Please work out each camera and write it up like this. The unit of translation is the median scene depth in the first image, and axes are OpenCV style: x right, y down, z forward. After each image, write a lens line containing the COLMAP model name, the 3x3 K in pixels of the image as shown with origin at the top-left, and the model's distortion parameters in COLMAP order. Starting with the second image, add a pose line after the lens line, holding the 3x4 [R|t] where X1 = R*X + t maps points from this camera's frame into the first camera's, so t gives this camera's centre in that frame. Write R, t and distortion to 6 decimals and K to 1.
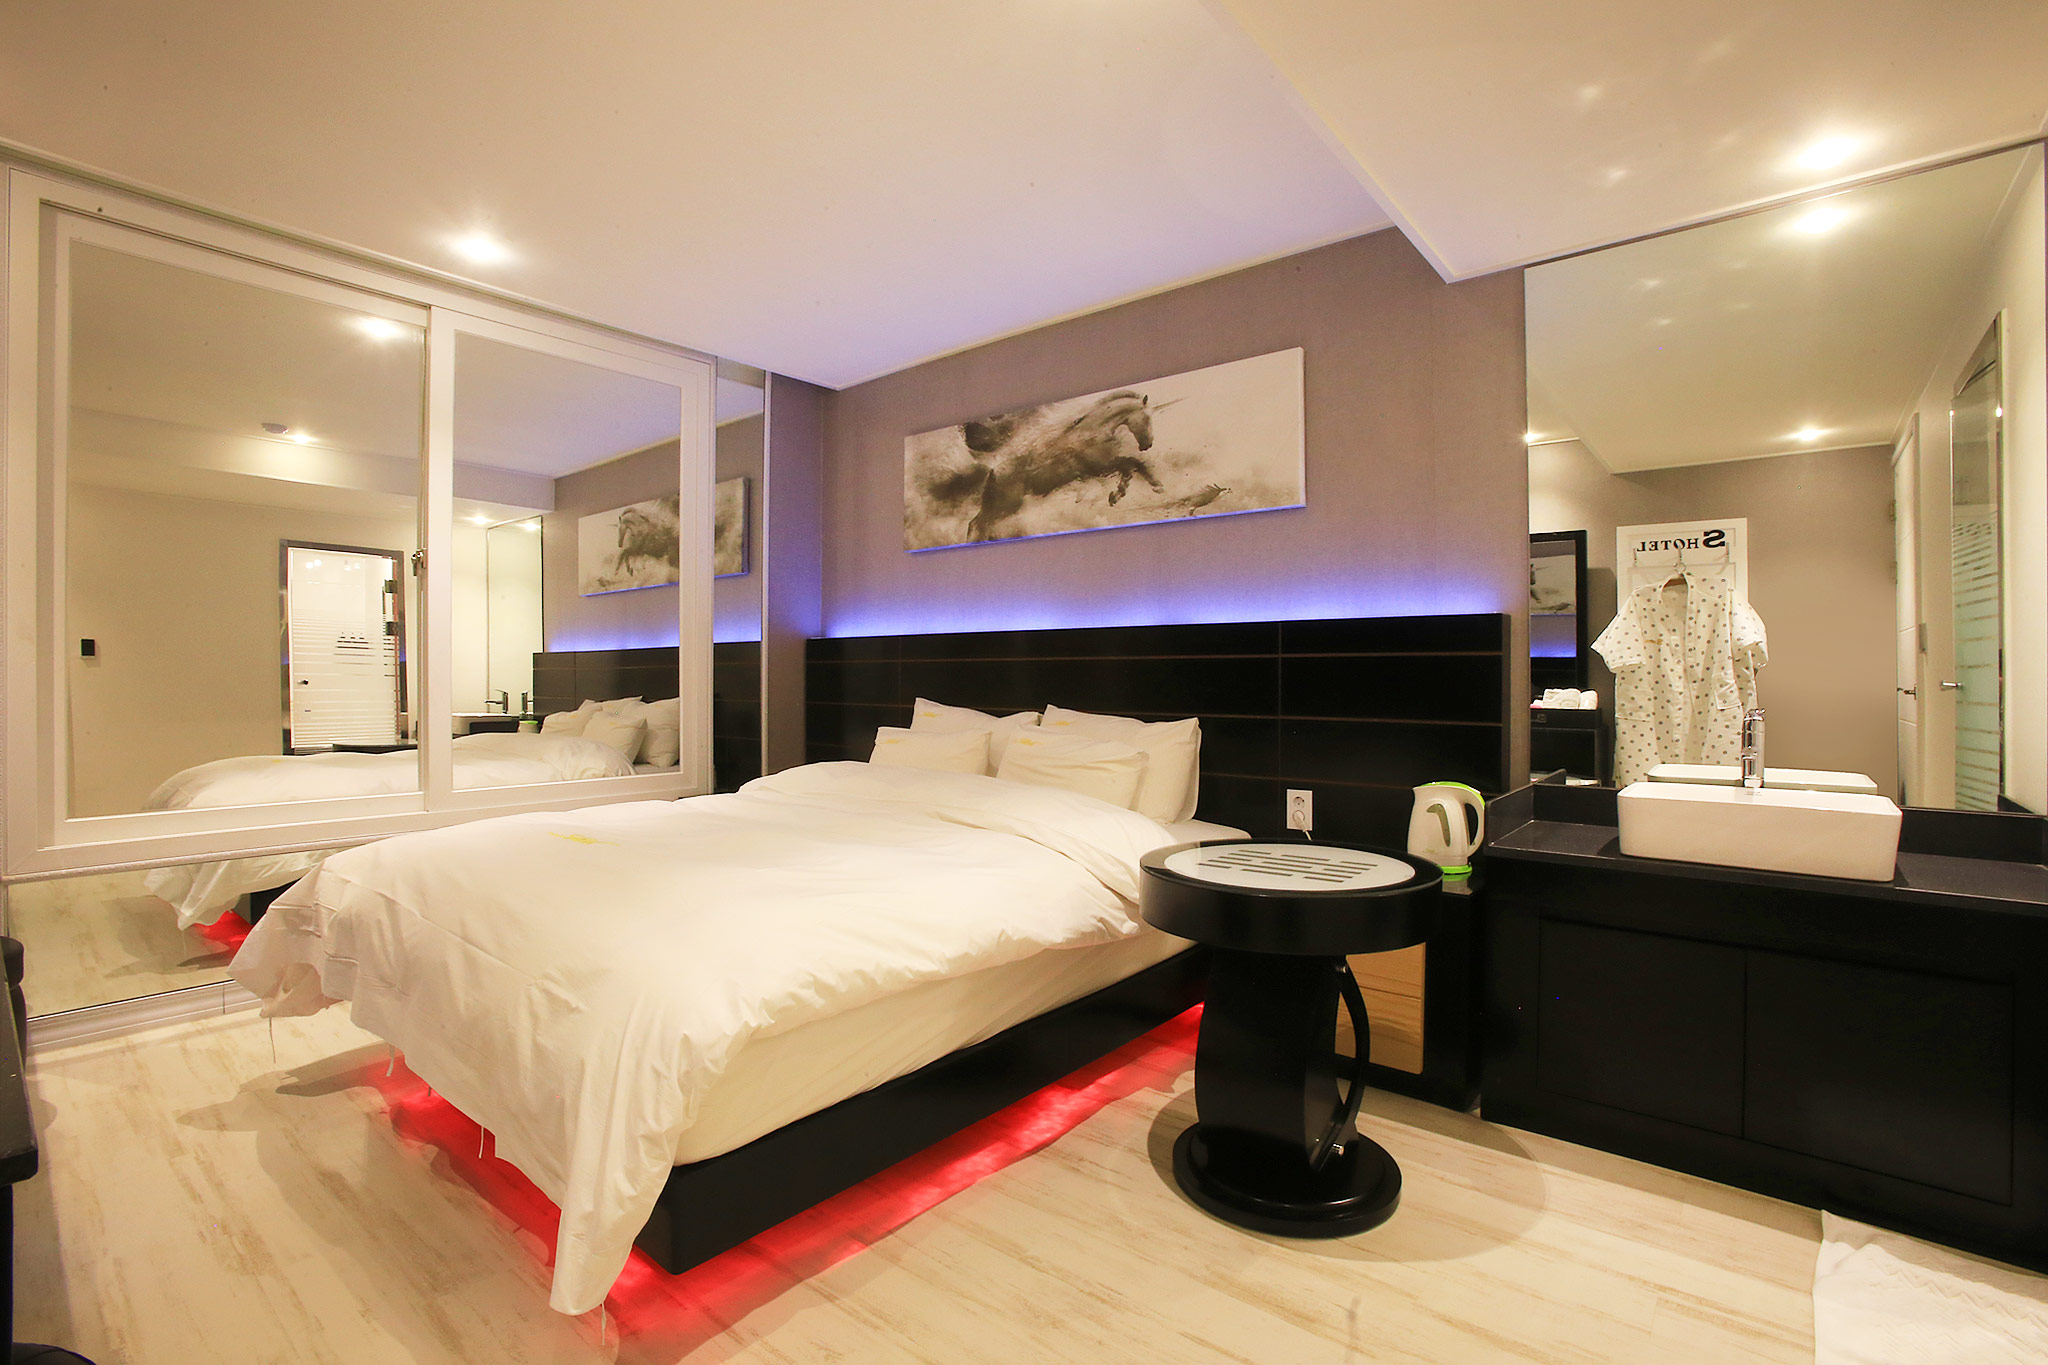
lens RADIAL K [[971.9, 0, 1035.6], [0, 971.9, 652.8], [0, 0, 1]] dist [0.019340, 0.001607]
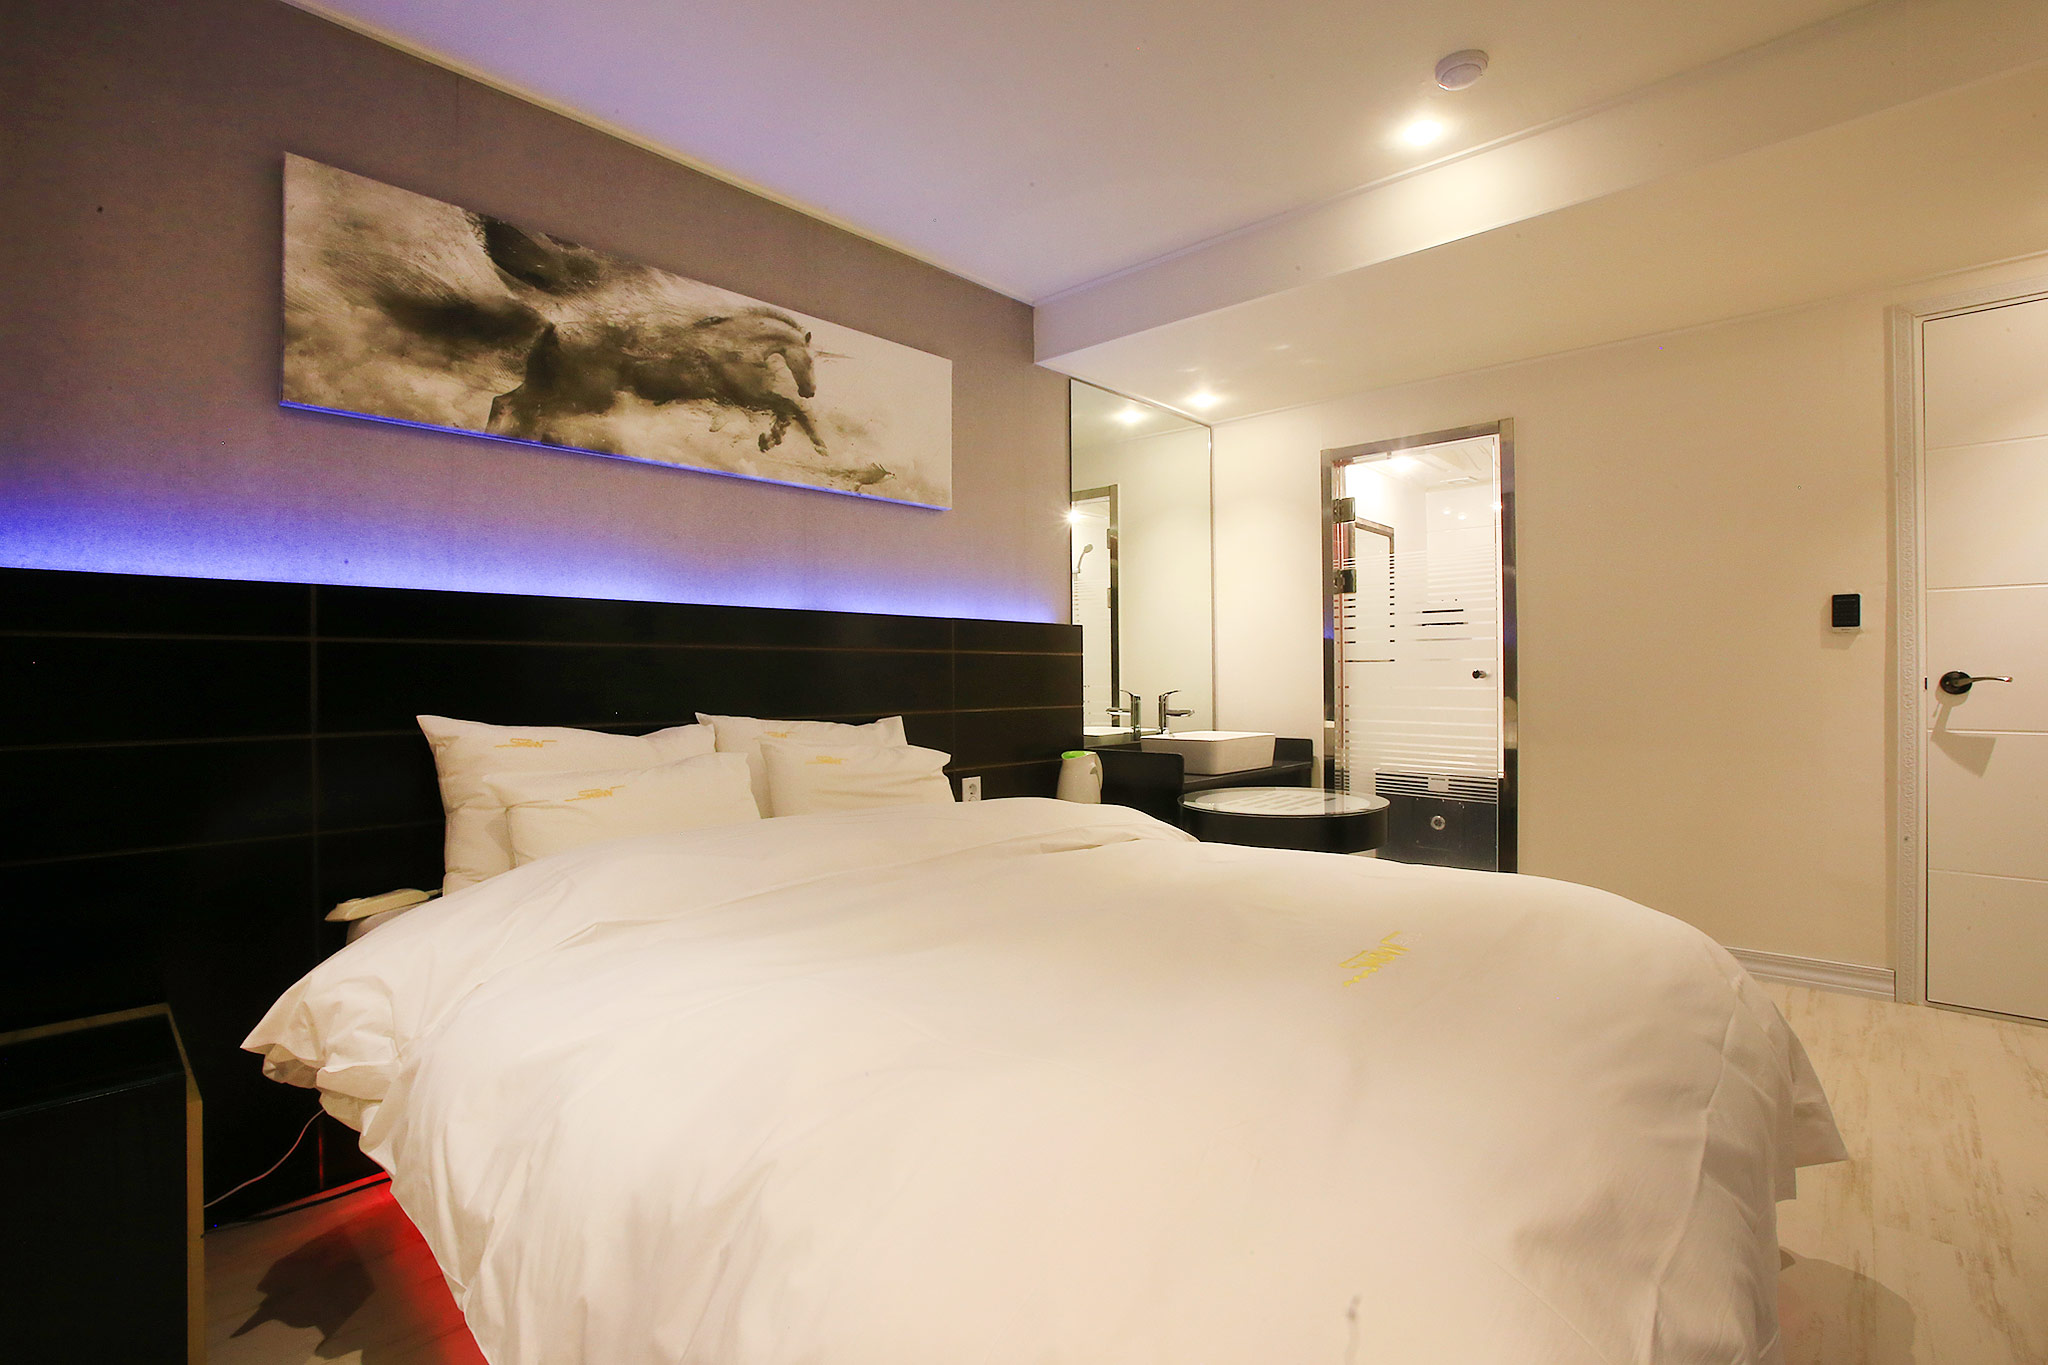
lens RADIAL K [[971.9, 0, 1046.3], [0, 971.9, 667.8], [0, 0, 1]] dist [0.019340, 0.001607]
pose [[0.077977, 0.010582, 0.996899, -0.660878], [-0.013400, 0.999864, -0.009565, 0.024676], [-0.996865, -0.012612, 0.078108, 0.697735]]
